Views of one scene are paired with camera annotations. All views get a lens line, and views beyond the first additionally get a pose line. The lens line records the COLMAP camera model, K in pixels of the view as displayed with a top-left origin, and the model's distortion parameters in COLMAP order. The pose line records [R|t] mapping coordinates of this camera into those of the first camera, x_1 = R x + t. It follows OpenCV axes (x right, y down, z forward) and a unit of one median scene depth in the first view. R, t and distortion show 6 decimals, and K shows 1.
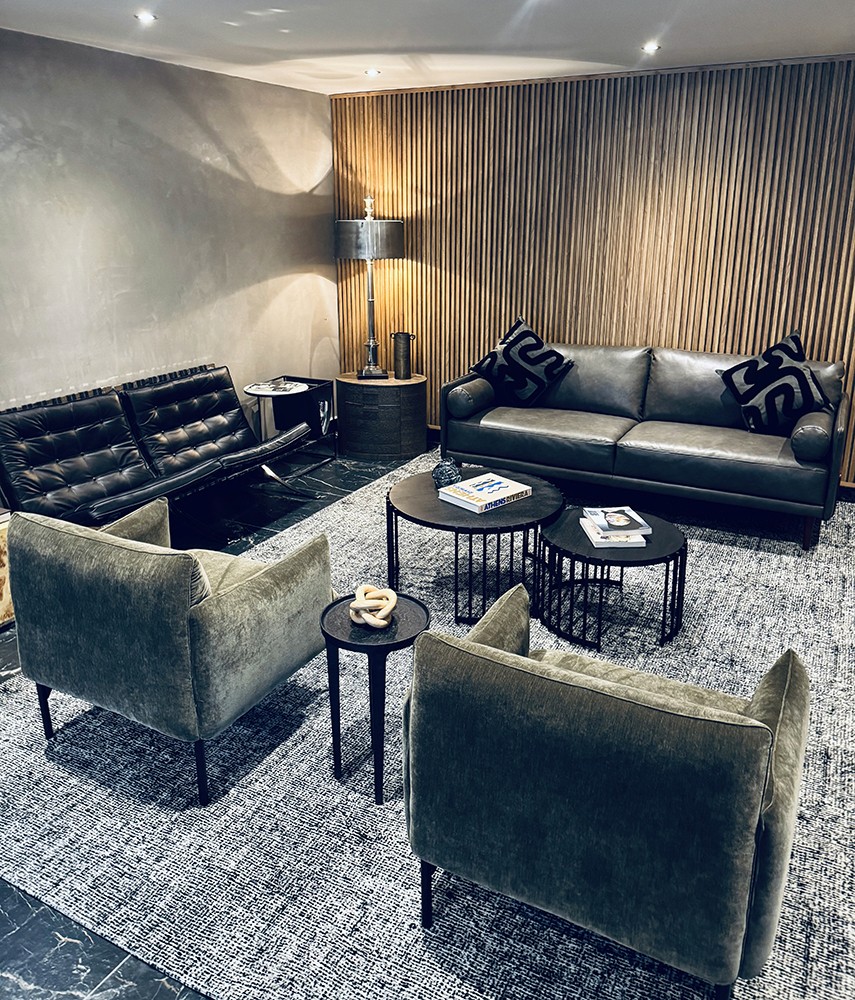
lens RADIAL K [[806.3, 0, 426.7], [0, 806.3, 484.6], [0, 0, 1]] dist [0.136115, -0.207979]
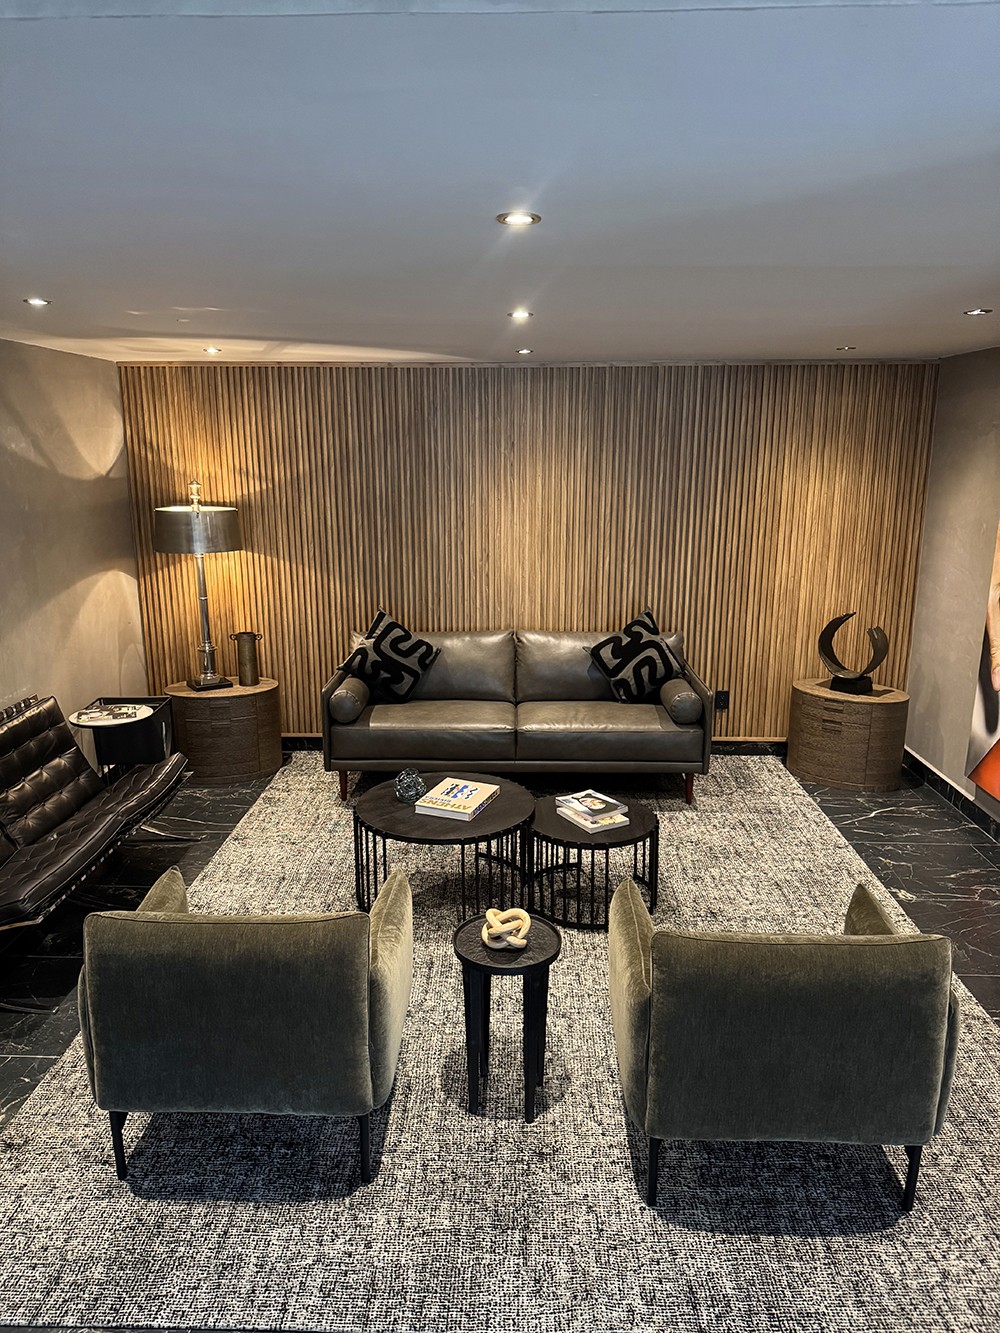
lens RADIAL K [[948.7, 0, 503.5], [0, 948.7, 742.3], [0, 0, 1]] dist [0.097367, -0.175822]
pose [[0.884530, -0.134915, 0.446548, -0.287250], [0.146709, 0.989145, 0.008244, -0.044573], [-0.442813, 0.058220, 0.894722, -0.033022]]
